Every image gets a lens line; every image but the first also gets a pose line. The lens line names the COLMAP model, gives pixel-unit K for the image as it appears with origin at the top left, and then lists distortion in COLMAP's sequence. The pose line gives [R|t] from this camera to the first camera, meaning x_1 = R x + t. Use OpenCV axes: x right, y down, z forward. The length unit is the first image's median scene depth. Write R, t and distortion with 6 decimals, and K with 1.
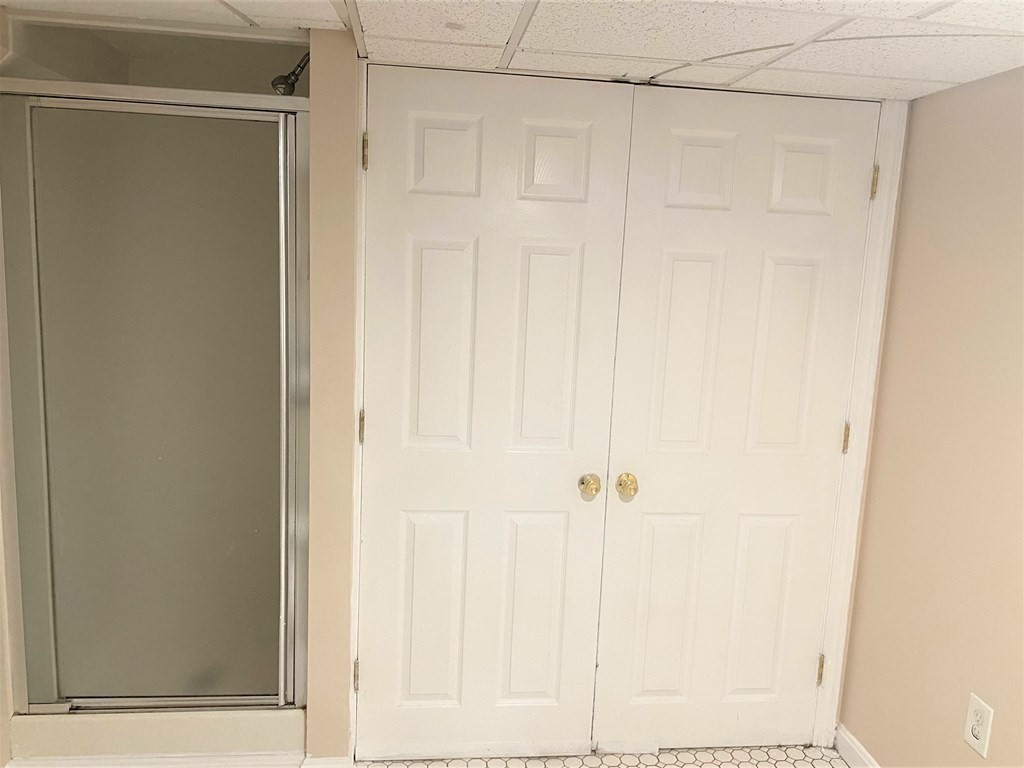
lens RADIAL K [[794.7, 0, 499.7], [0, 794.7, 388.0], [0, 0, 1]] dist [0.057523, -0.054494]
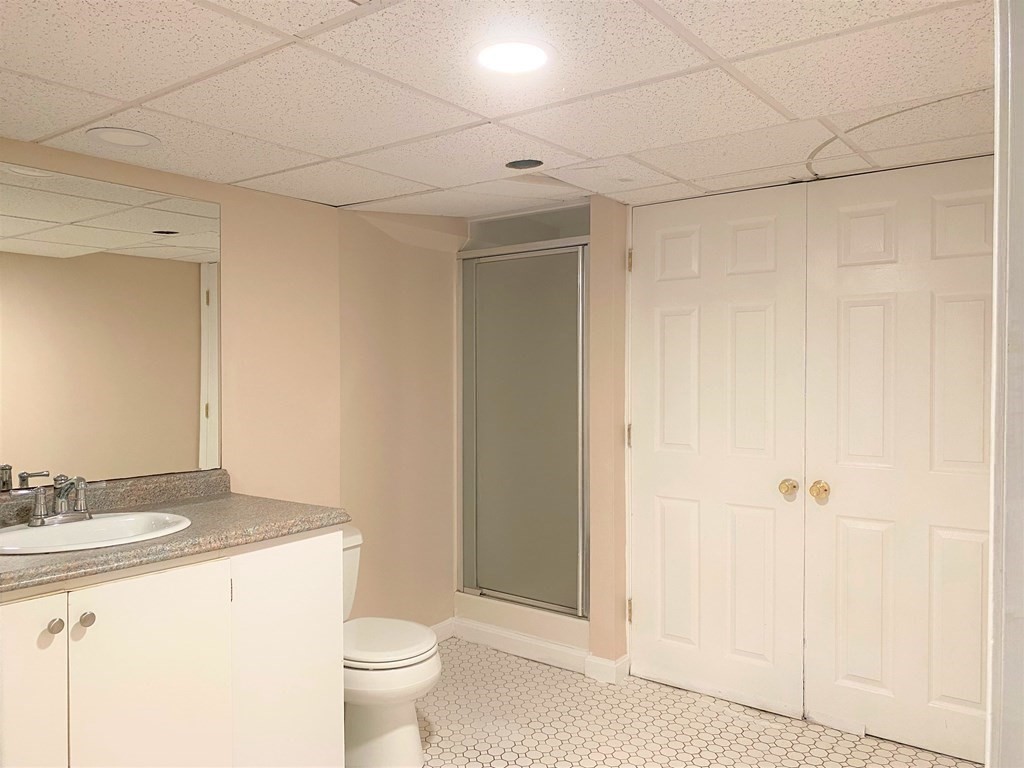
lens RADIAL K [[787.5, 0, 512.0], [0, 787.5, 384.0], [0, 0, 1]] dist [0.068141, -0.042489]
pose [[0.726271, -0.035035, -0.686515, 0.694526], [-0.072499, 0.989227, -0.127180, 0.157735], [0.683575, 0.142139, 0.715906, -0.240748]]
